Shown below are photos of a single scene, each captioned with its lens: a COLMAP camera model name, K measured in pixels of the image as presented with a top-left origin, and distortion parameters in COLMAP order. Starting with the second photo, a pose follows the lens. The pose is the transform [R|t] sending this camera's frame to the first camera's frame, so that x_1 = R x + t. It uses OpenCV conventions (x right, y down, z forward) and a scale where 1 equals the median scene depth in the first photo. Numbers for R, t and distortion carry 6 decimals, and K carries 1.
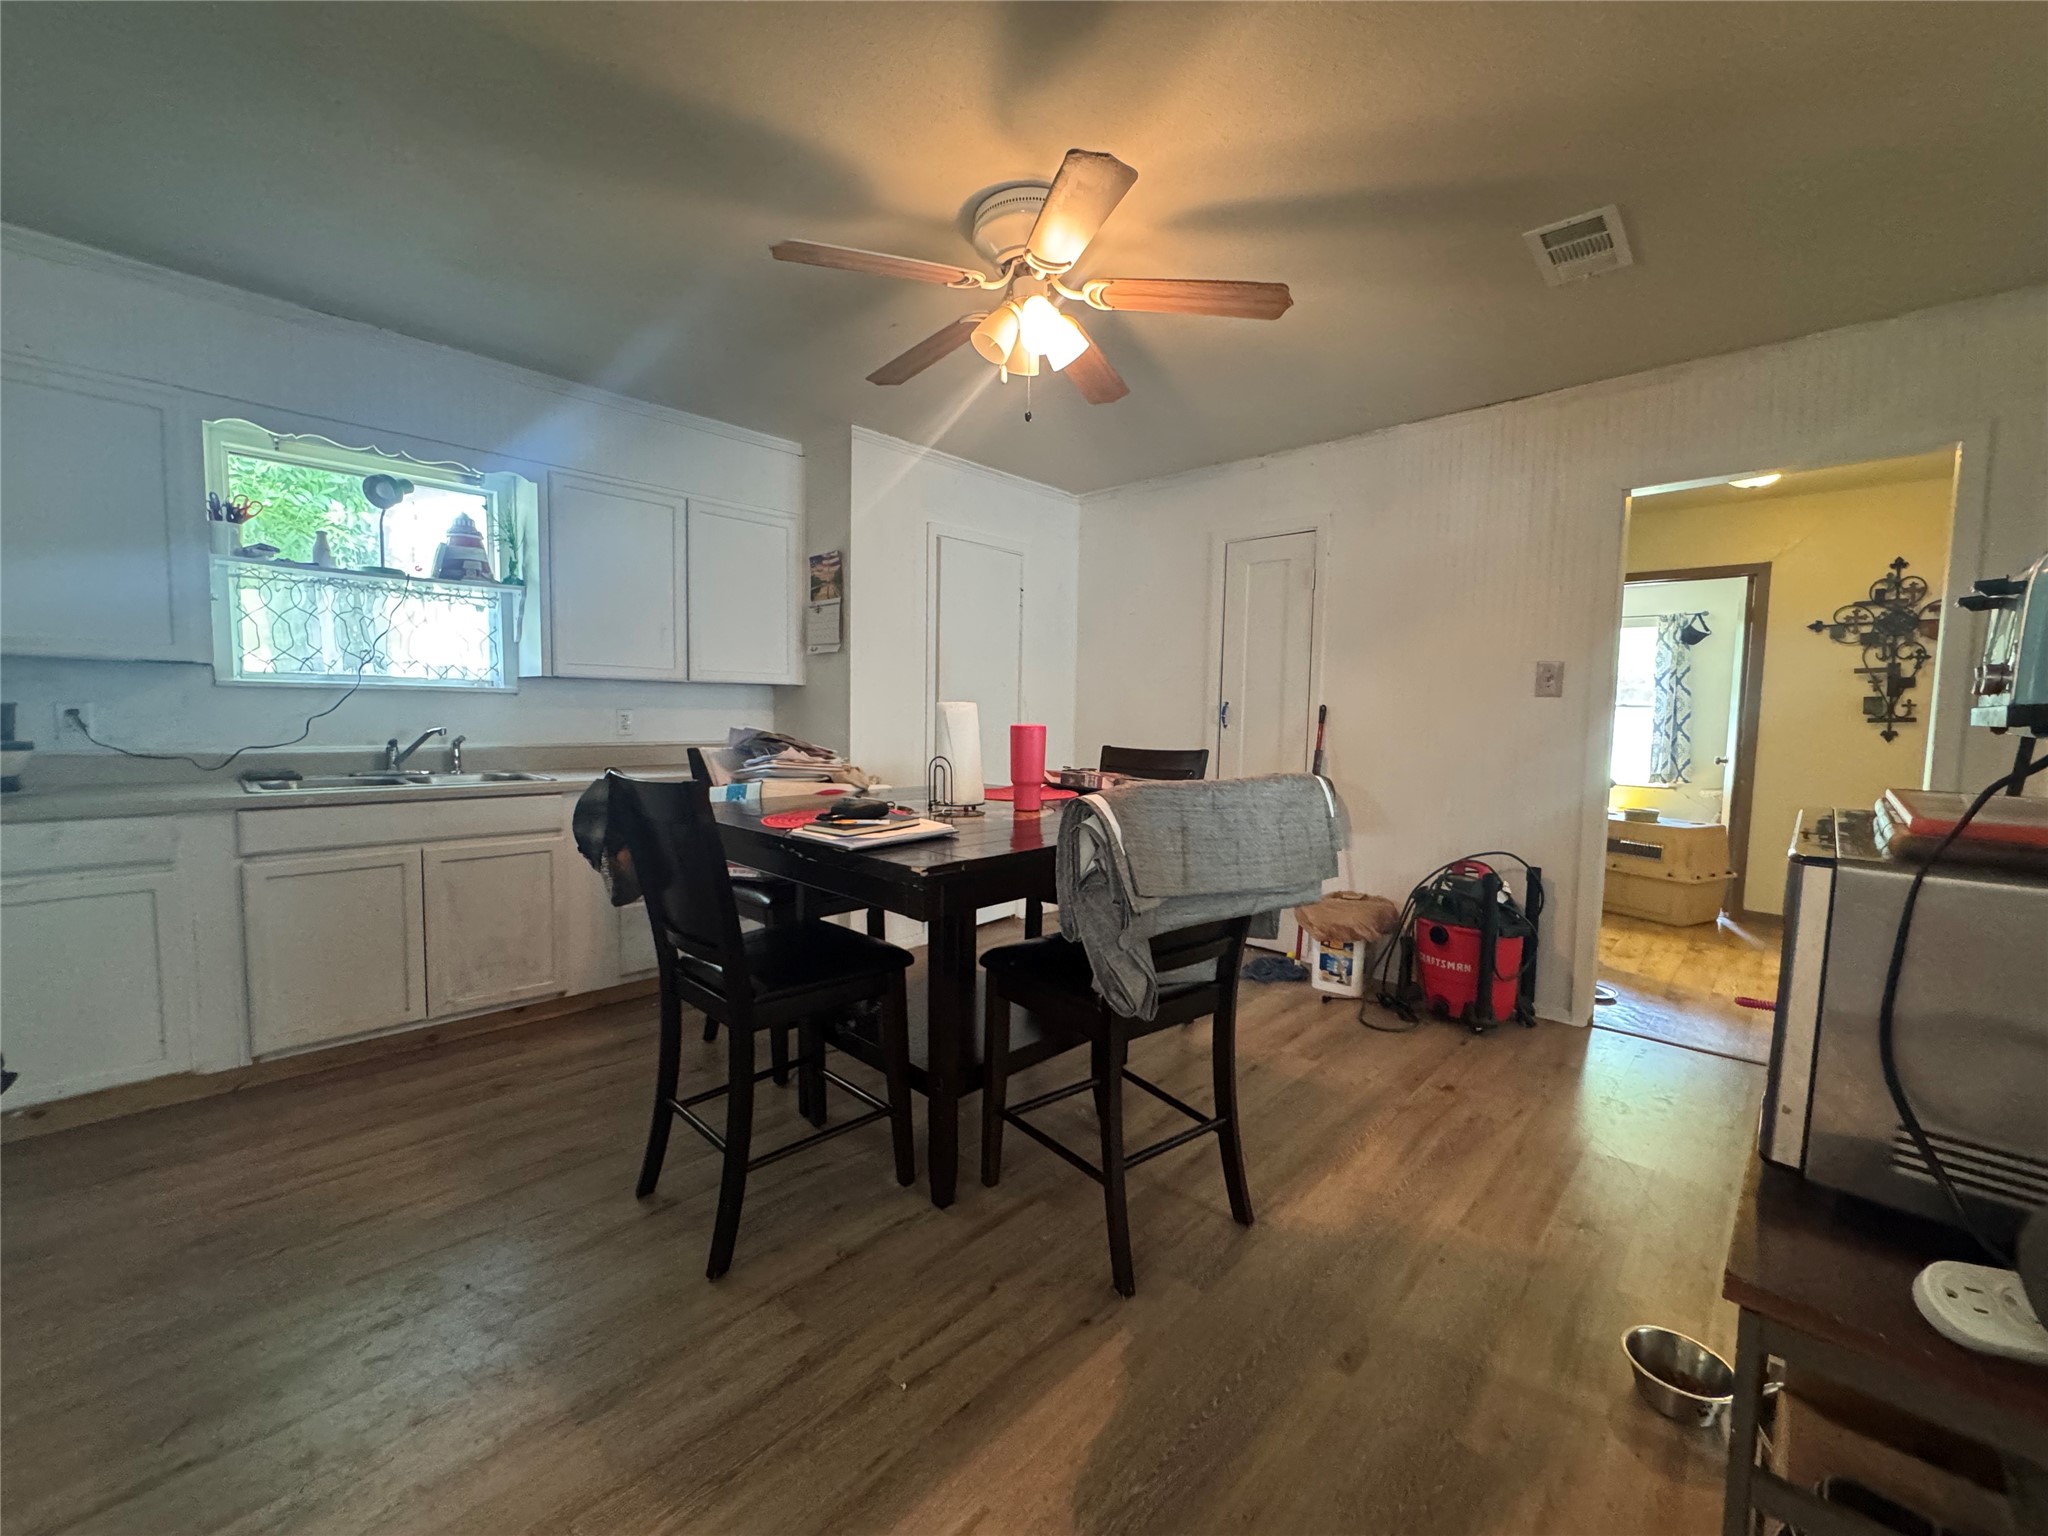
lens RADIAL K [[814.0, 0, 1029.8], [0, 814.0, 765.9], [0, 0, 1]] dist [-0.004977, 0.000529]
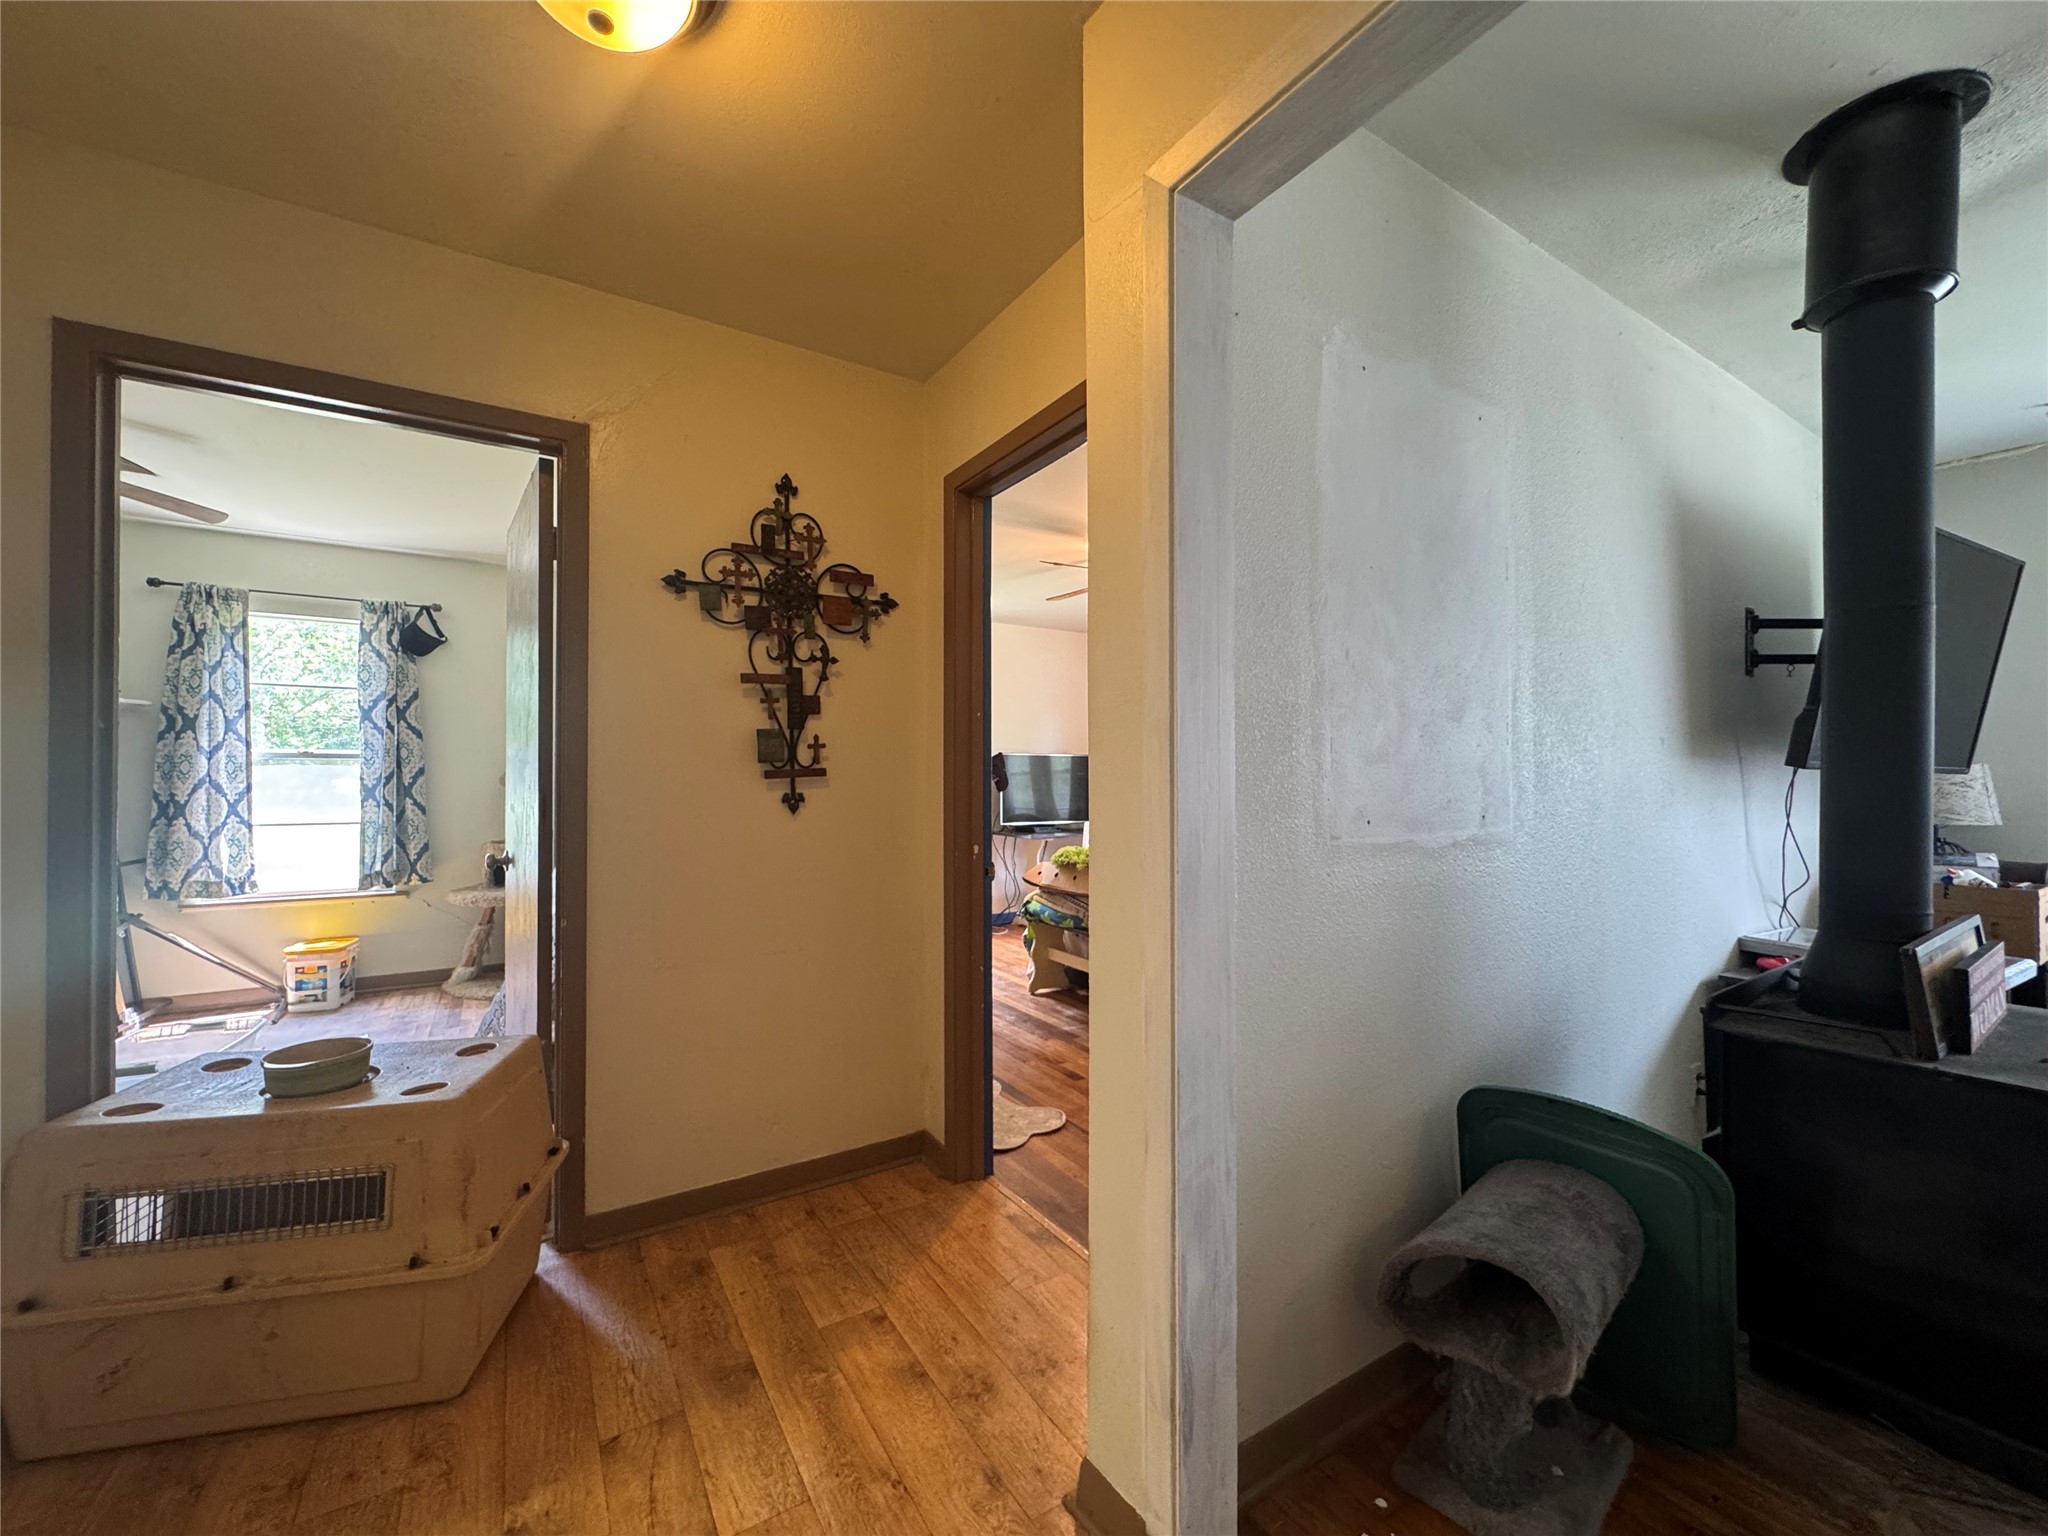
lens RADIAL K [[814.0, 0, 1016.0], [0, 814.0, 766.7], [0, 0, 1]] dist [-0.004977, 0.000529]
pose [[0.247001, -0.008394, 0.968979, 0.561691], [0.075507, 0.997089, -0.010610, -0.042880], [-0.966069, 0.075786, 0.246916, 0.706714]]
